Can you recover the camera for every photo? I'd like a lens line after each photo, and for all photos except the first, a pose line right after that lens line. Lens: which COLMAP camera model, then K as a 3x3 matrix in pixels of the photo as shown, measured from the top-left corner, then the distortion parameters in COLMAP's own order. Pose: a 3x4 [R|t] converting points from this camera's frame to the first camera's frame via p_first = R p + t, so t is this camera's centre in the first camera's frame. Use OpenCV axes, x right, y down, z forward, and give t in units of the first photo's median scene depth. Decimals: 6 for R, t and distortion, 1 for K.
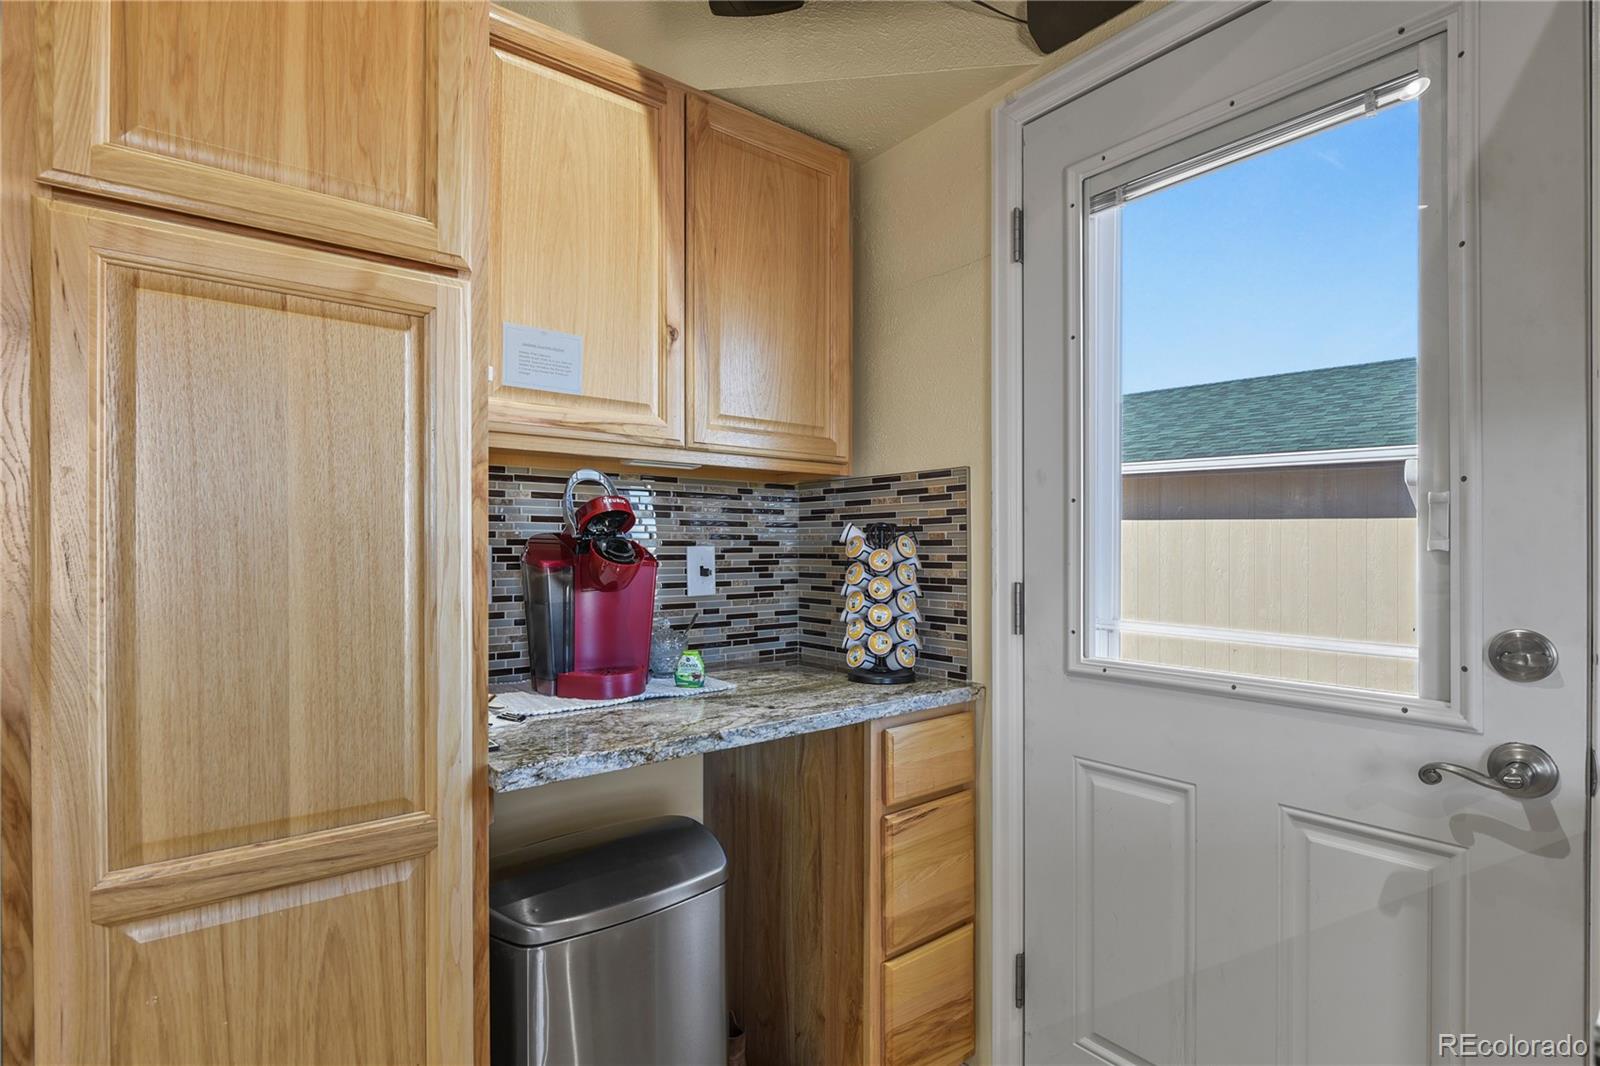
lens RADIAL K [[771.4, 0, 806.3], [0, 771.4, 550.3], [0, 0, 1]] dist [-0.000152, -0.004922]
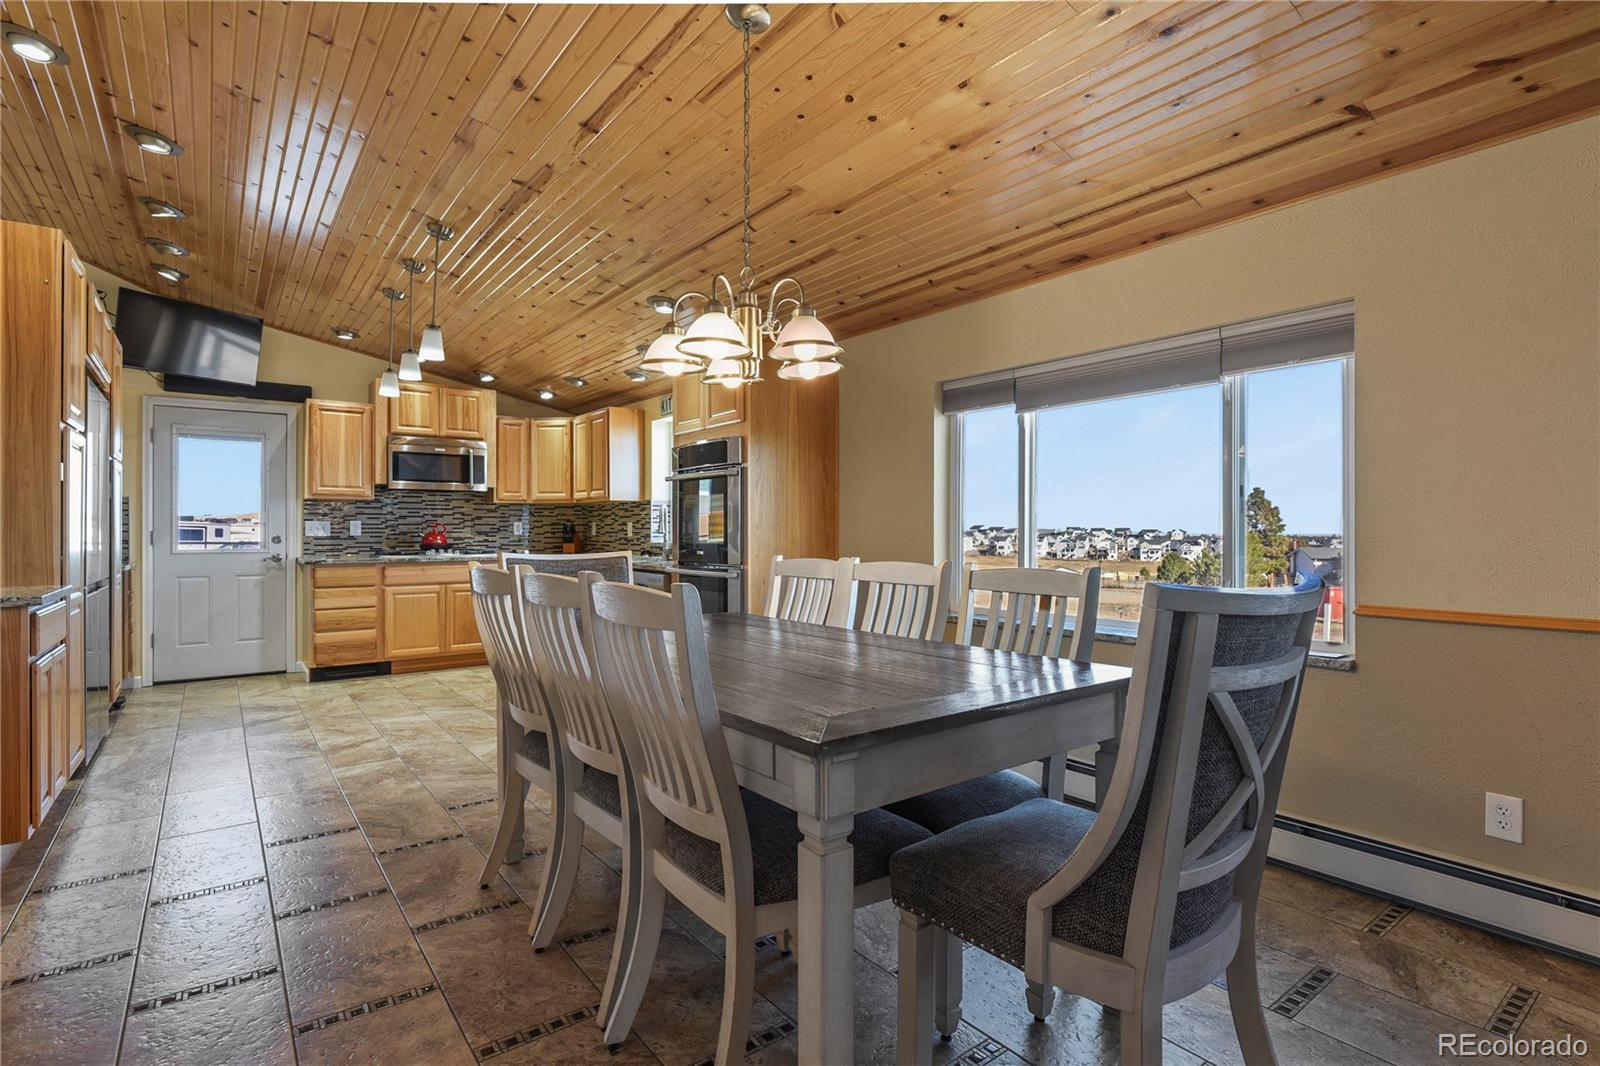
lens RADIAL K [[771.4, 0, 810.8], [0, 771.4, 529.2], [0, 0, 1]] dist [-0.000152, -0.004922]
pose [[0.010392, 0.003417, 0.999940, -3.263301], [0.000648, 0.999994, -0.003424, 0.048136], [-0.999946, 0.000683, 0.010389, -2.101879]]
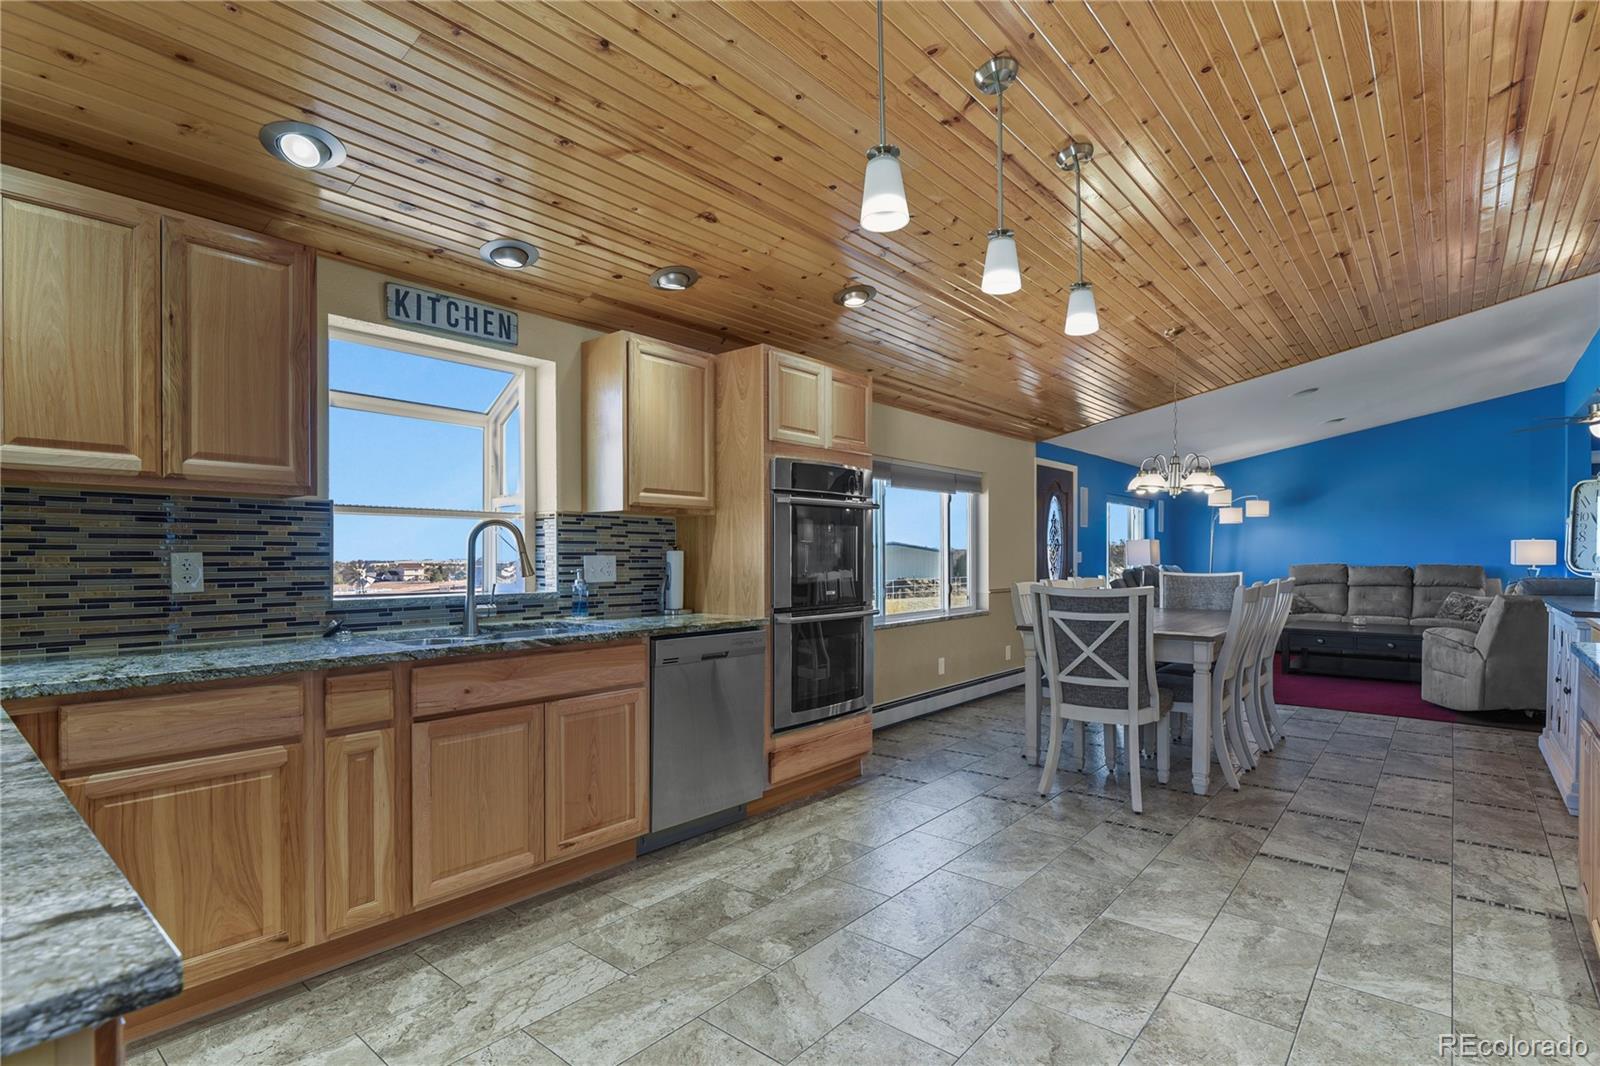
lens RADIAL K [[771.4, 0, 814.8], [0, 771.4, 559.4], [0, 0, 1]] dist [-0.000152, -0.004922]
pose [[-0.978370, 0.004653, -0.206811, 0.091344], [0.003277, 0.999970, 0.006994, 0.002112], [0.206837, 0.006165, -0.978356, 0.684810]]
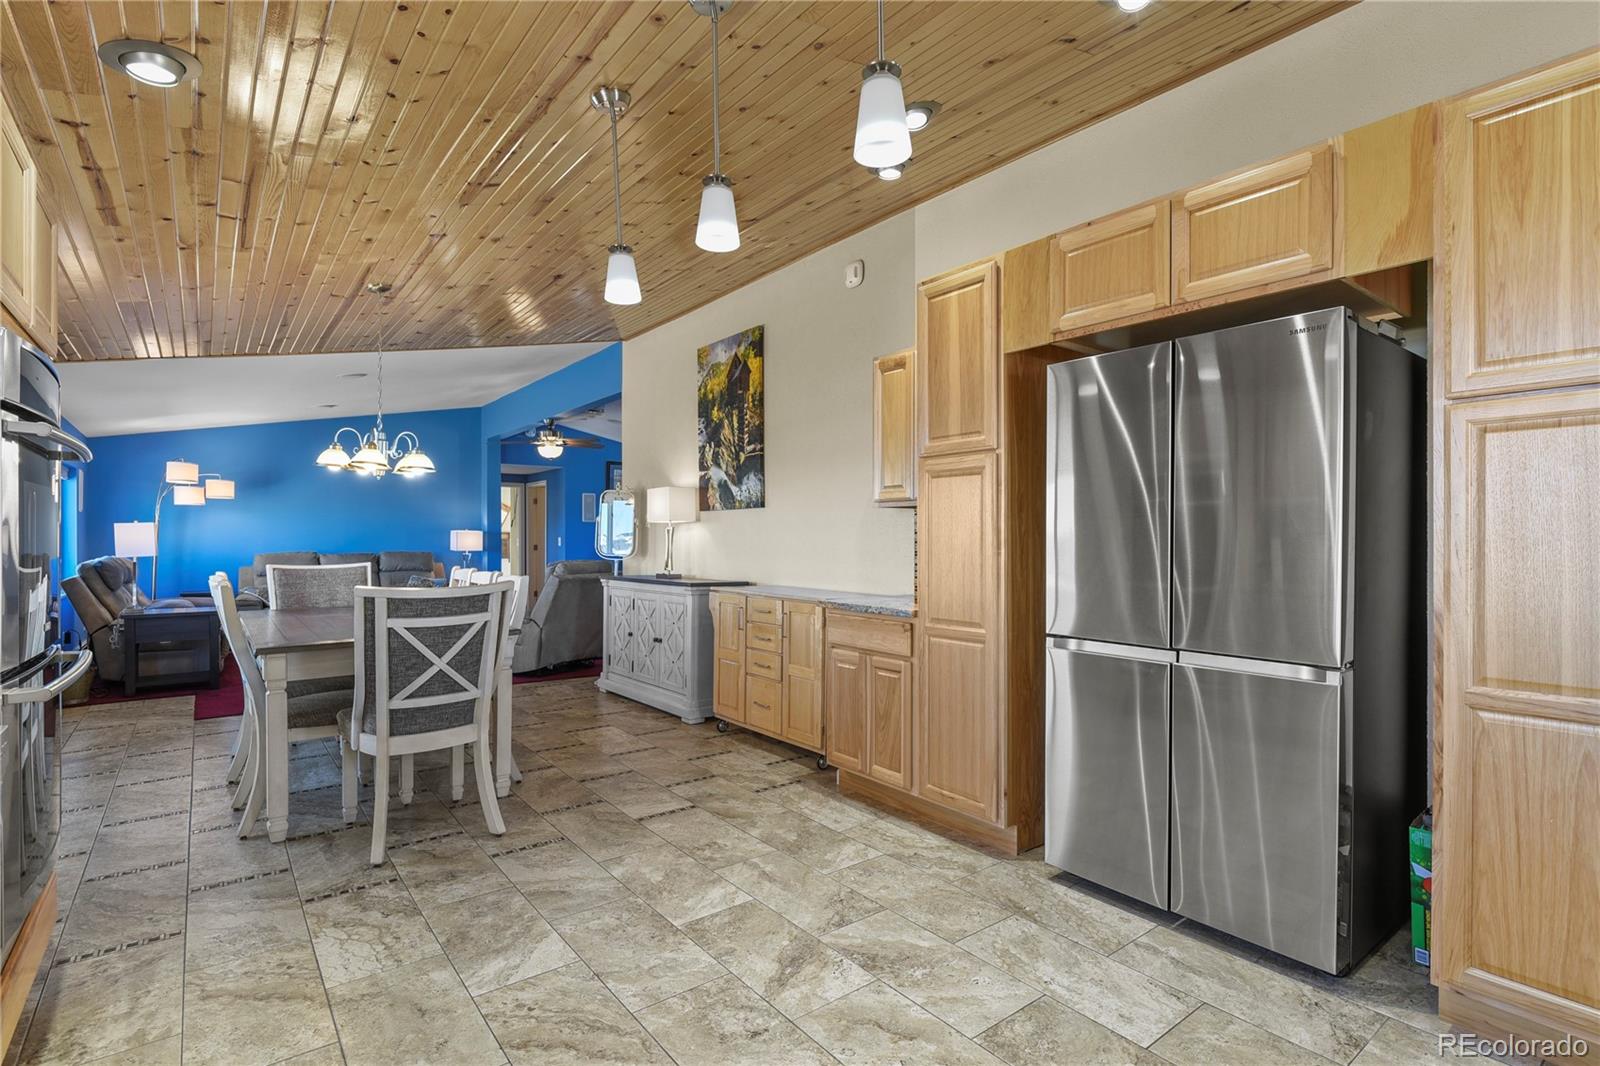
lens RADIAL K [[771.4, 0, 812.9], [0, 771.4, 543.2], [0, 0, 1]] dist [-0.000152, -0.004922]
pose [[-0.002022, 0.005622, -0.999982, 0.710410], [-0.001510, 0.999983, 0.005625, -0.011899], [0.999997, 0.001521, -0.002014, -0.497972]]
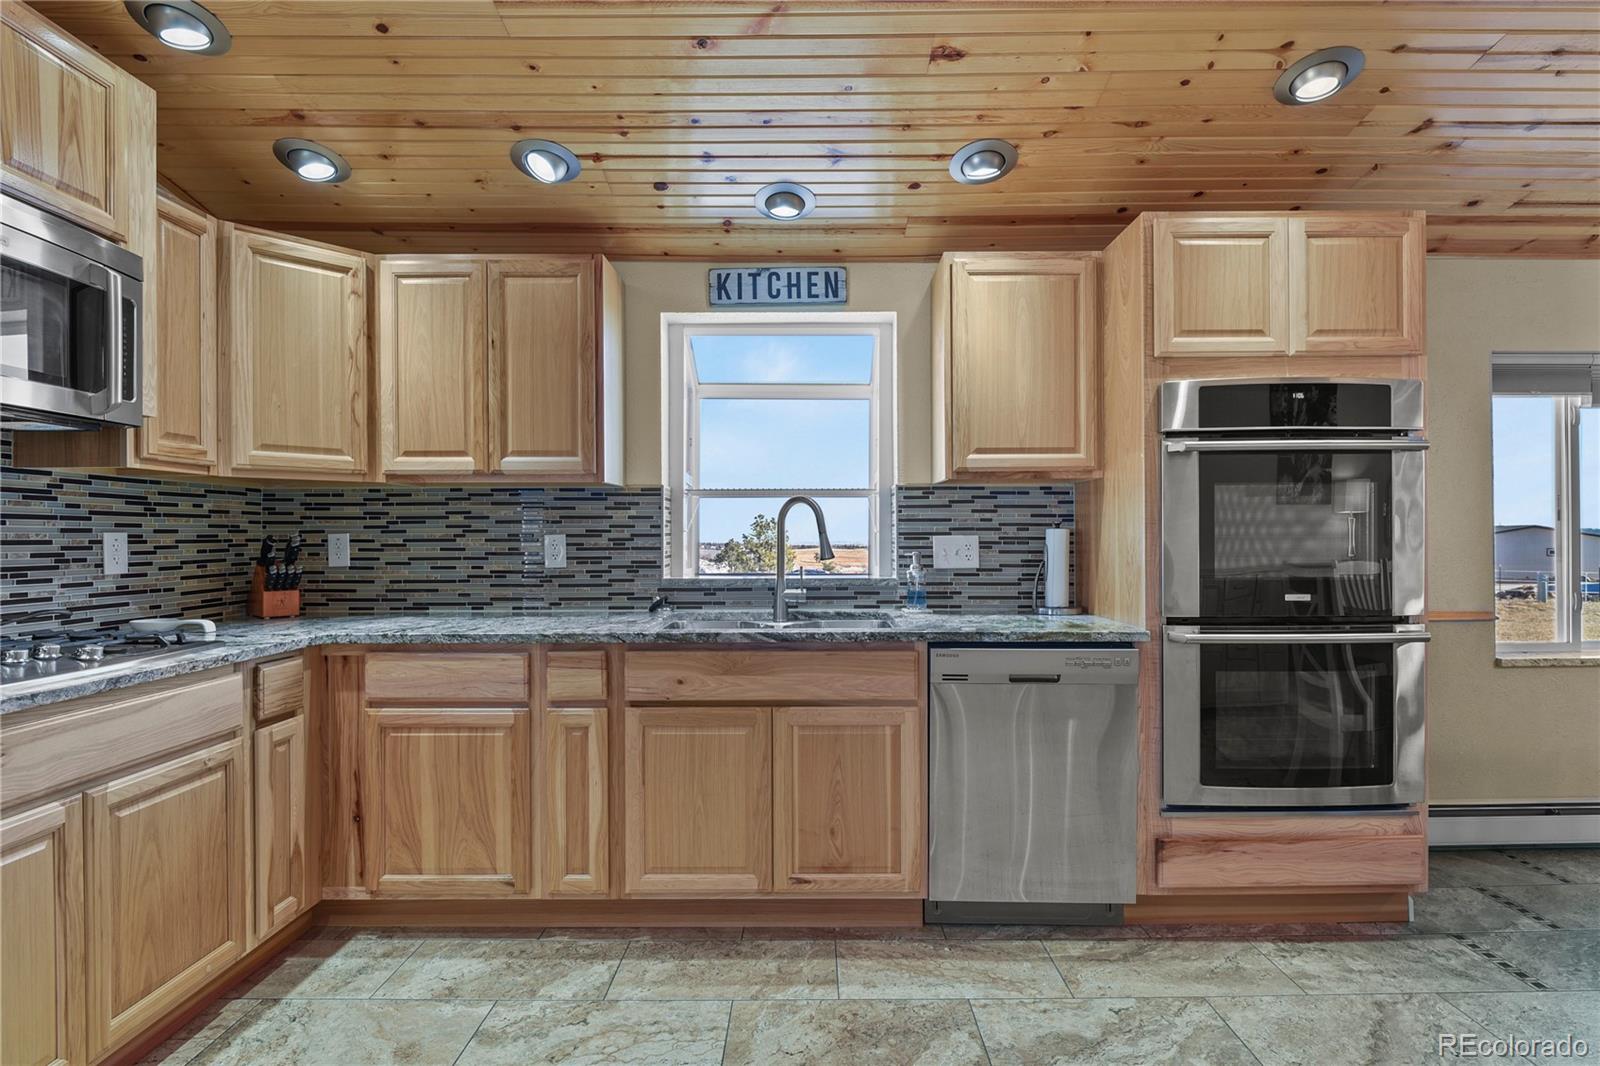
lens RADIAL K [[771.4, 0, 811.1], [0, 771.4, 537.4], [0, 0, 1]] dist [-0.000152, -0.004922]
pose [[-0.784075, 0.005404, 0.620643, -0.636961], [0.007308, 0.999973, 0.000526, 0.005083], [-0.620623, 0.004948, -0.784093, 0.009658]]
